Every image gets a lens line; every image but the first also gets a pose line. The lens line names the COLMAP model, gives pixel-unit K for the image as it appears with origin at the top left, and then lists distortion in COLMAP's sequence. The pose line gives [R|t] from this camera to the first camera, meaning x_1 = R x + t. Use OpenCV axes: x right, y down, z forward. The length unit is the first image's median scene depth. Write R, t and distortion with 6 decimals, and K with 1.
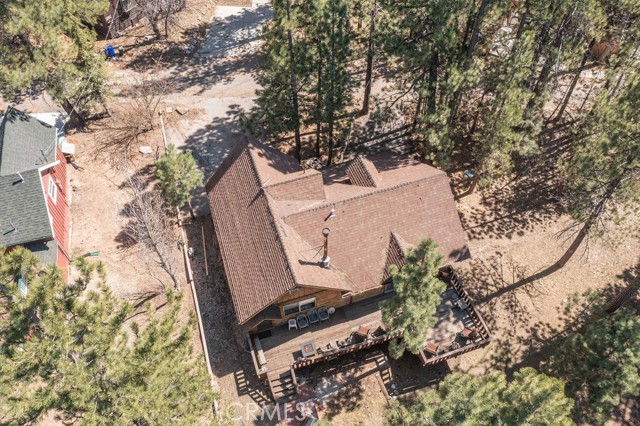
lens RADIAL K [[518.8, 0, 324.2], [0, 518.8, 212.2], [0, 0, 1]] dist [0.006141, 0.004070]
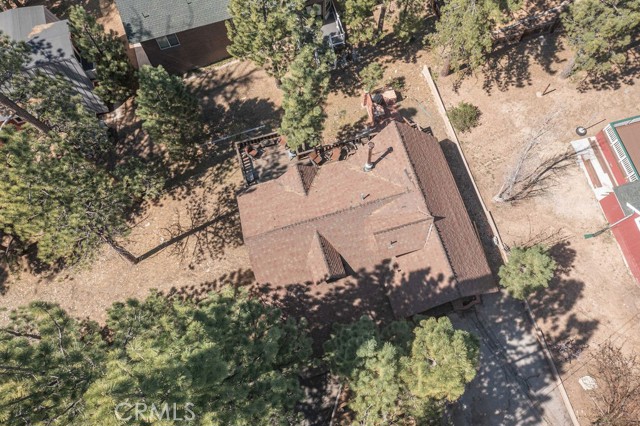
lens RADIAL K [[518.8, 0, 324.2], [0, 518.8, 212.2], [0, 0, 1]] dist [0.006141, 0.004070]
pose [[-0.998979, -0.027539, 0.035824, 0.046594], [0.044826, -0.504071, 0.862498, -0.776428], [-0.005695, 0.863223, 0.504790, 0.418158]]
